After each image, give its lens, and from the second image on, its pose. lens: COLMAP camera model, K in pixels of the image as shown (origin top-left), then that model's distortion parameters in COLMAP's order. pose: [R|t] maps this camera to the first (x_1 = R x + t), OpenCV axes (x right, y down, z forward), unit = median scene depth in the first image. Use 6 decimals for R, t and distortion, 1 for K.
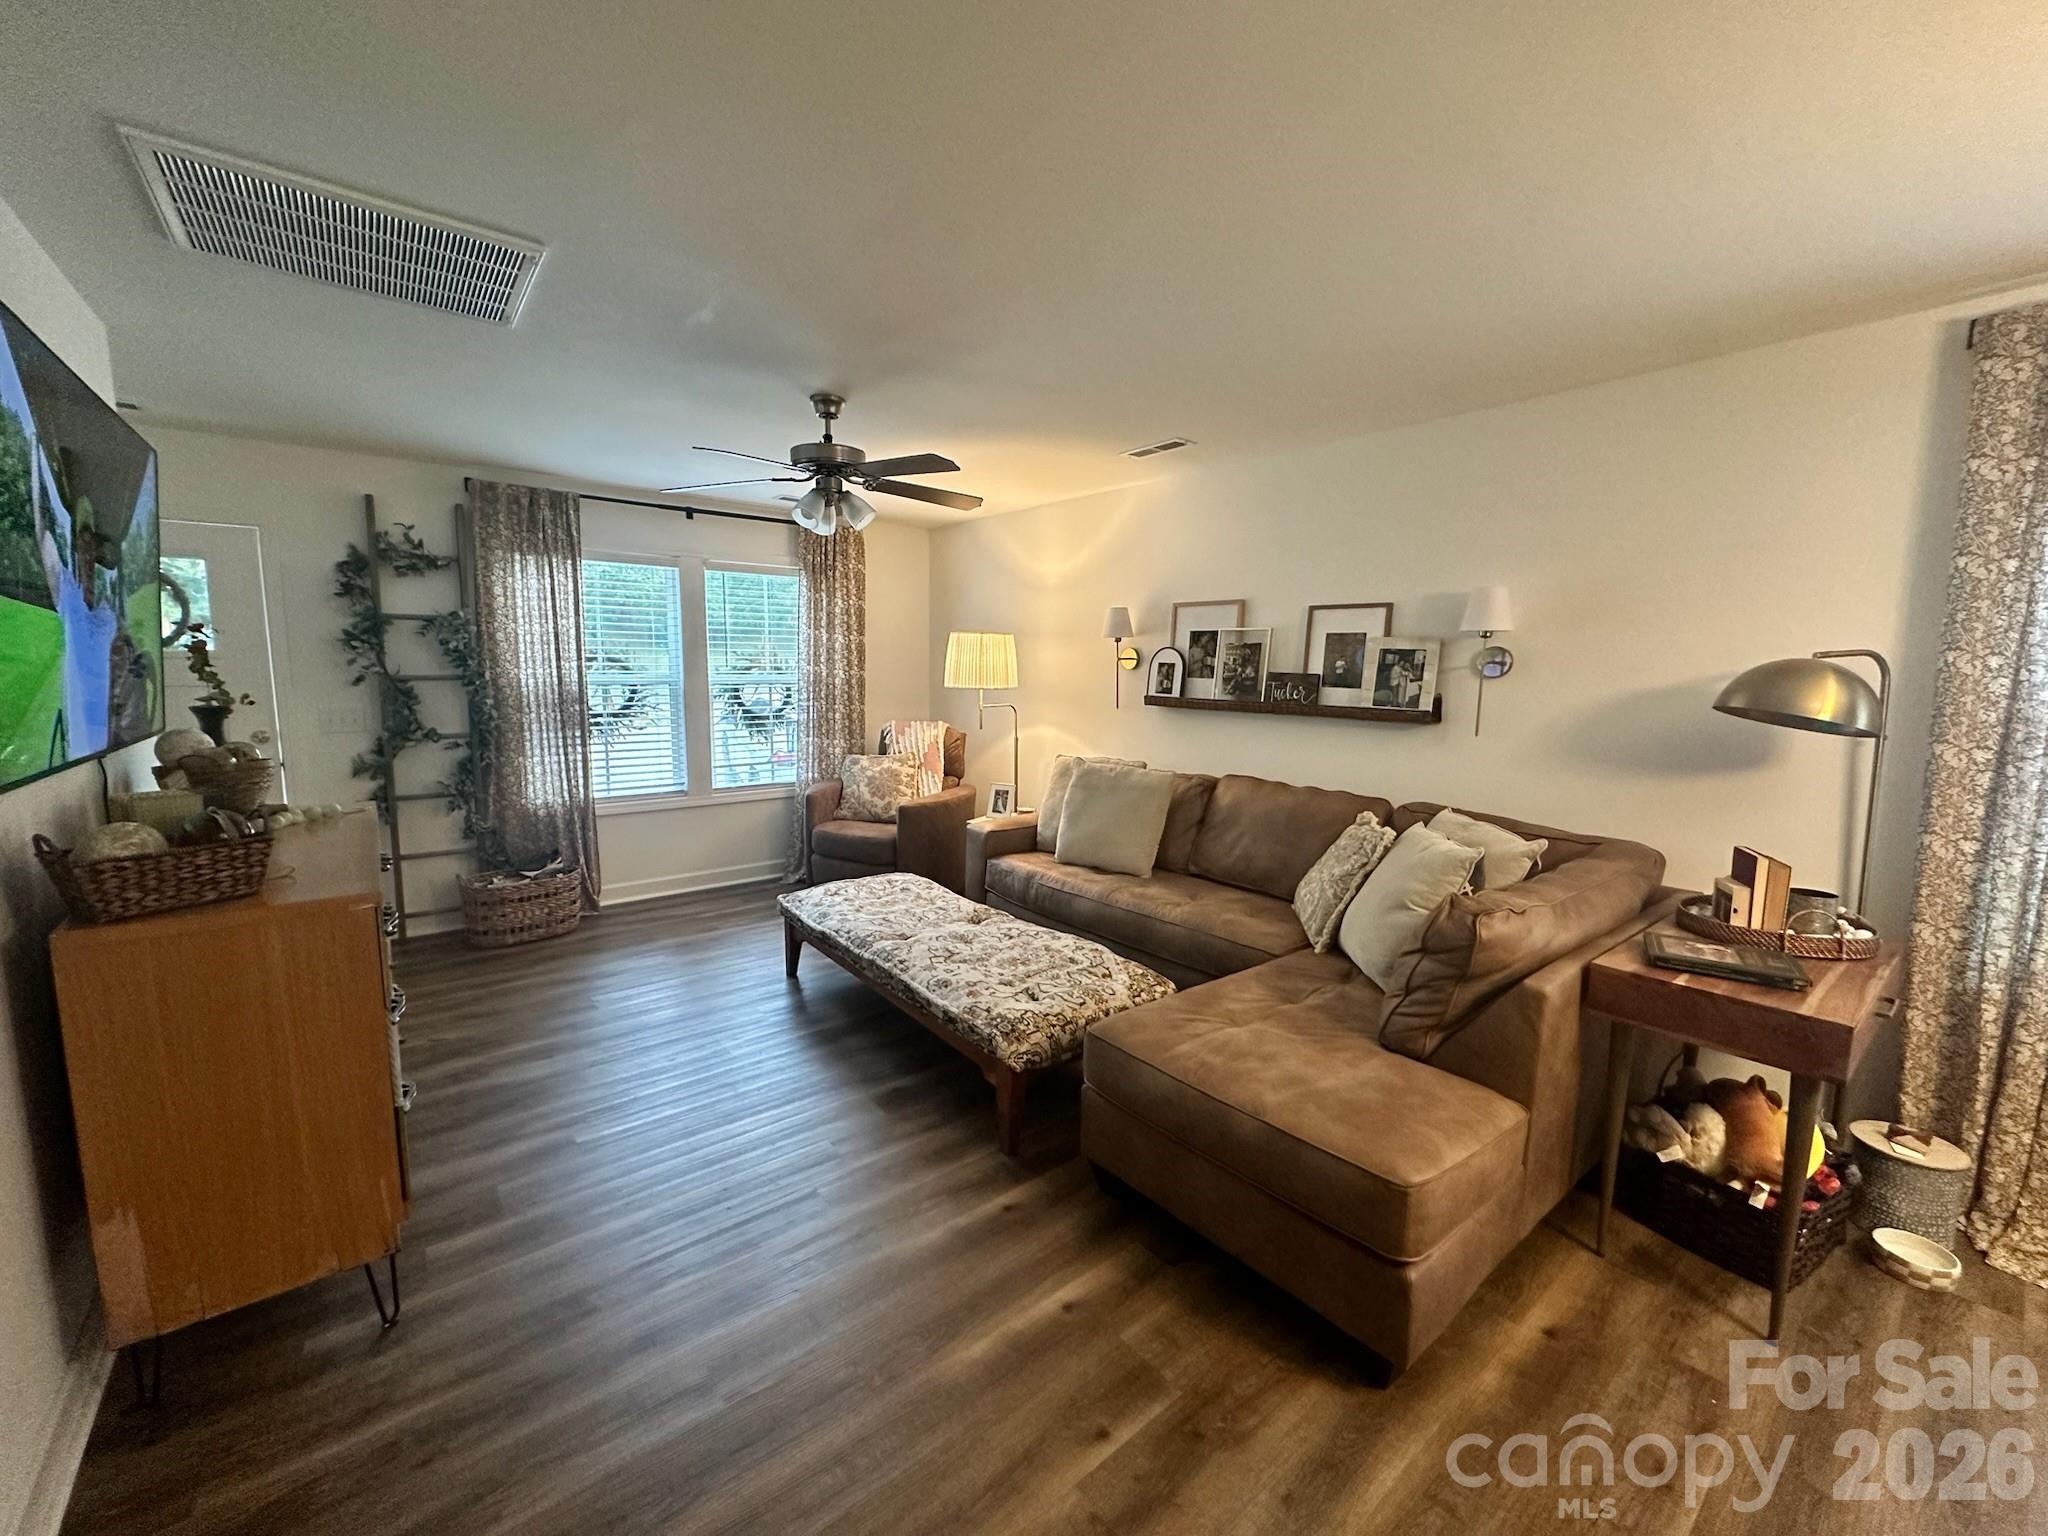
lens RADIAL K [[817.9, 0, 1021.2], [0, 817.9, 763.9], [0, 0, 1]] dist [-0.001576, -0.000050]
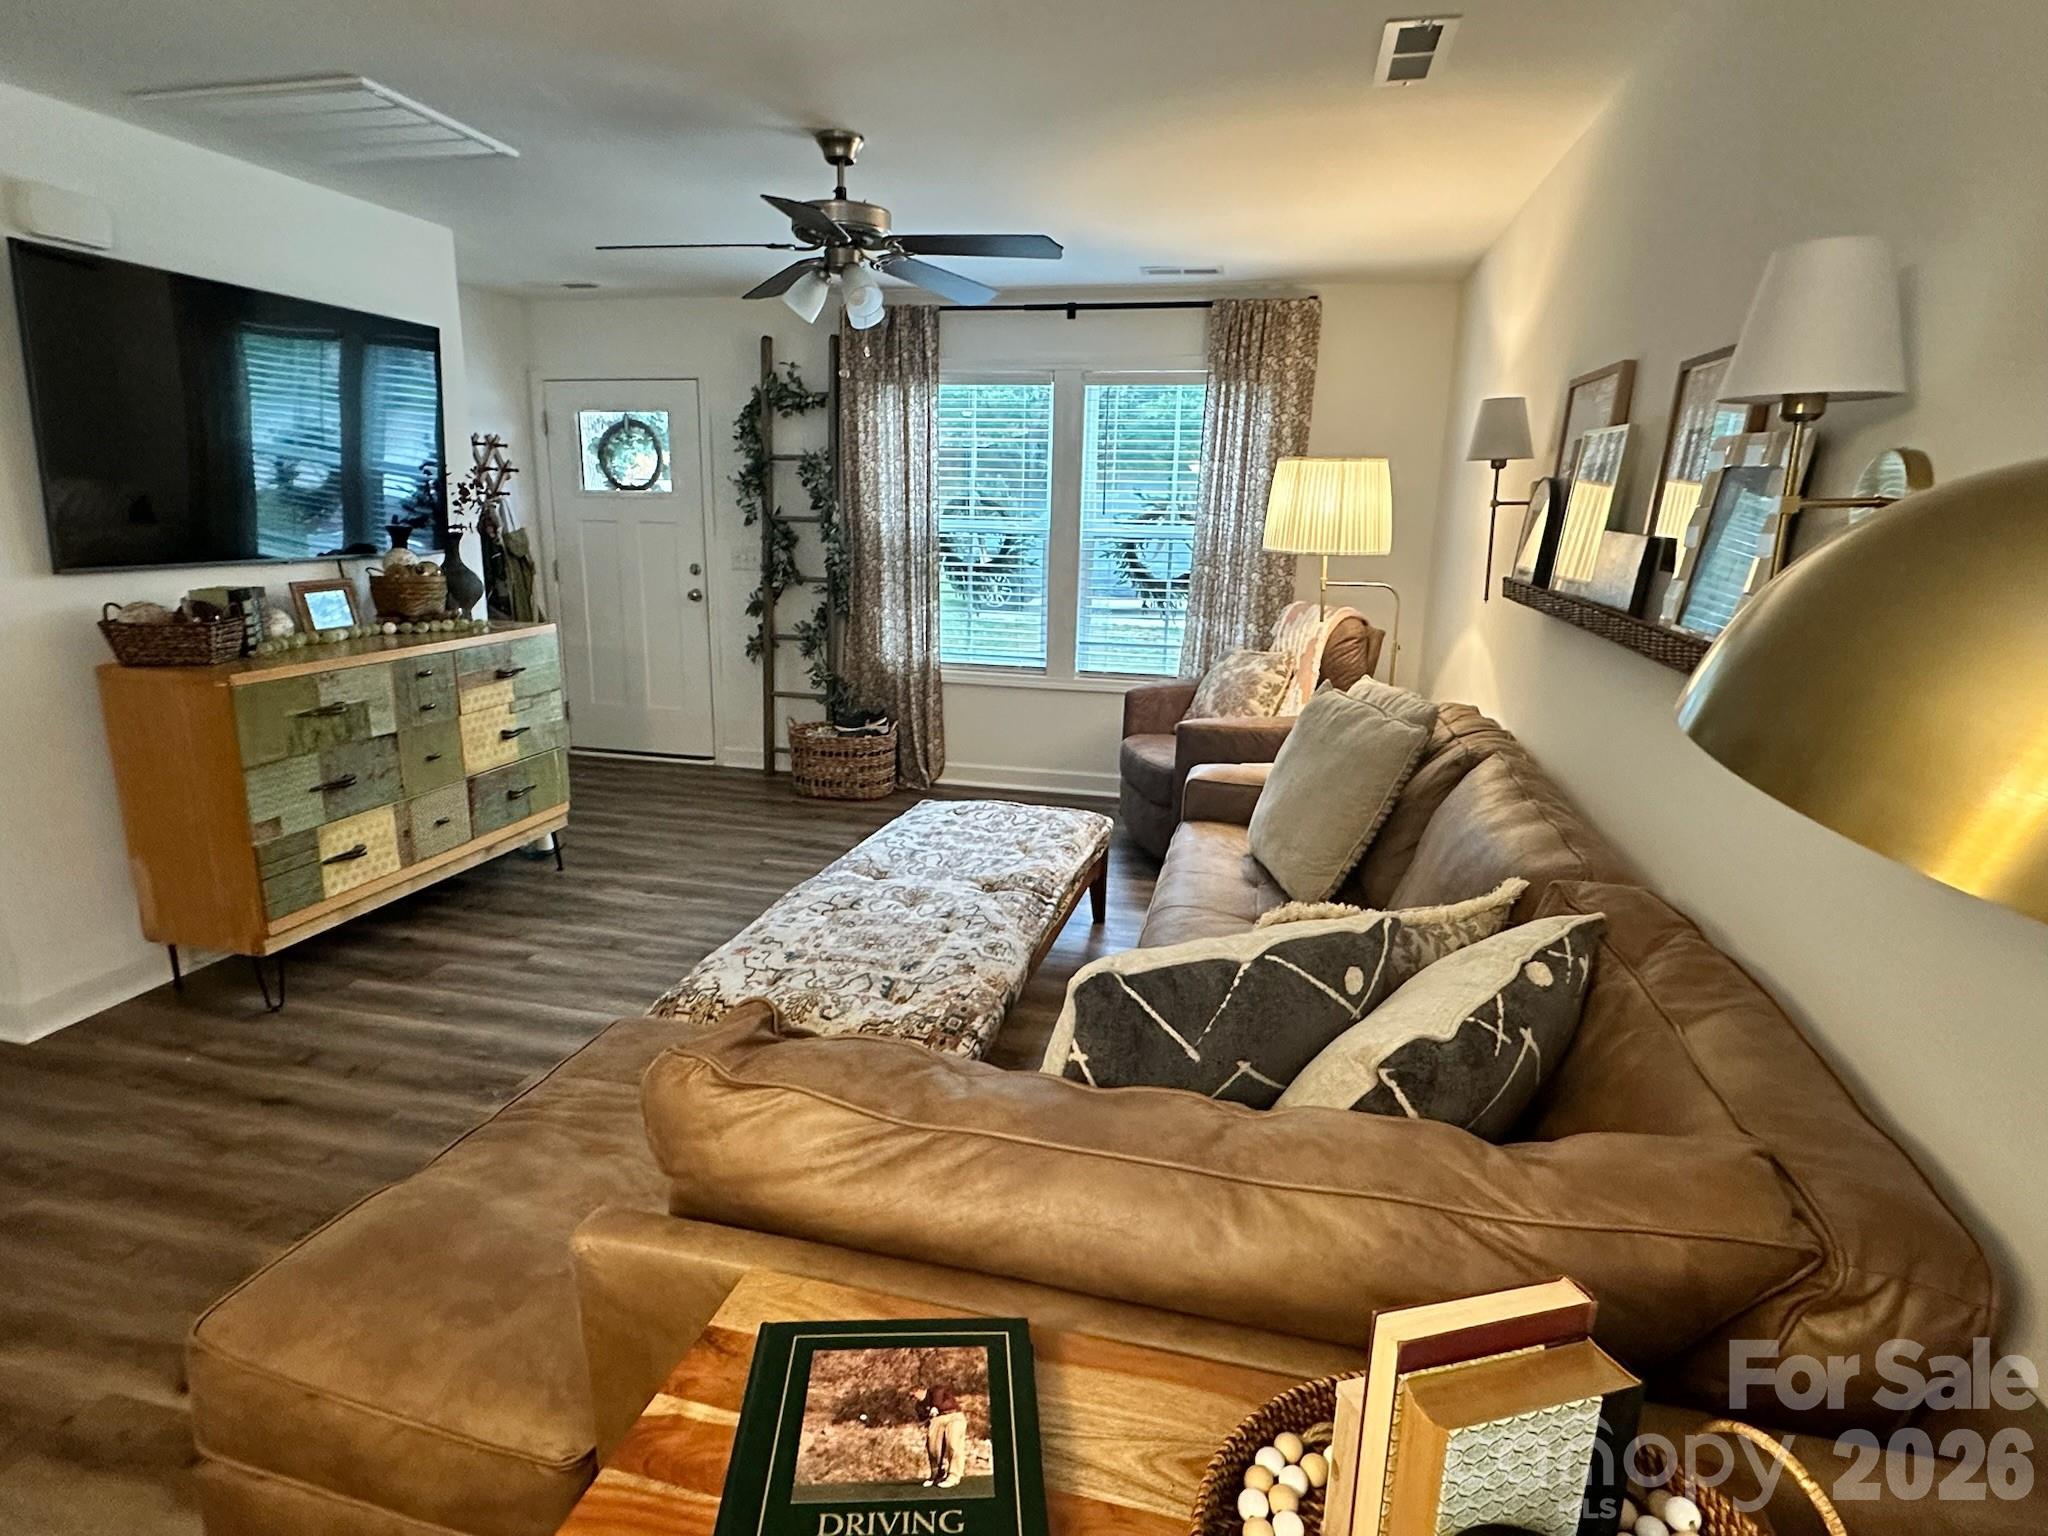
lens RADIAL K [[1100.2, 0, 1019.6], [0, 1100.2, 772.8], [0, 0, 1]] dist [-0.002778, -0.000429]
pose [[0.612027, 0.191467, -0.767309, 0.534925], [-0.111909, 0.981454, 0.155641, -0.040146], [0.782879, -0.009388, 0.622103, 0.367287]]
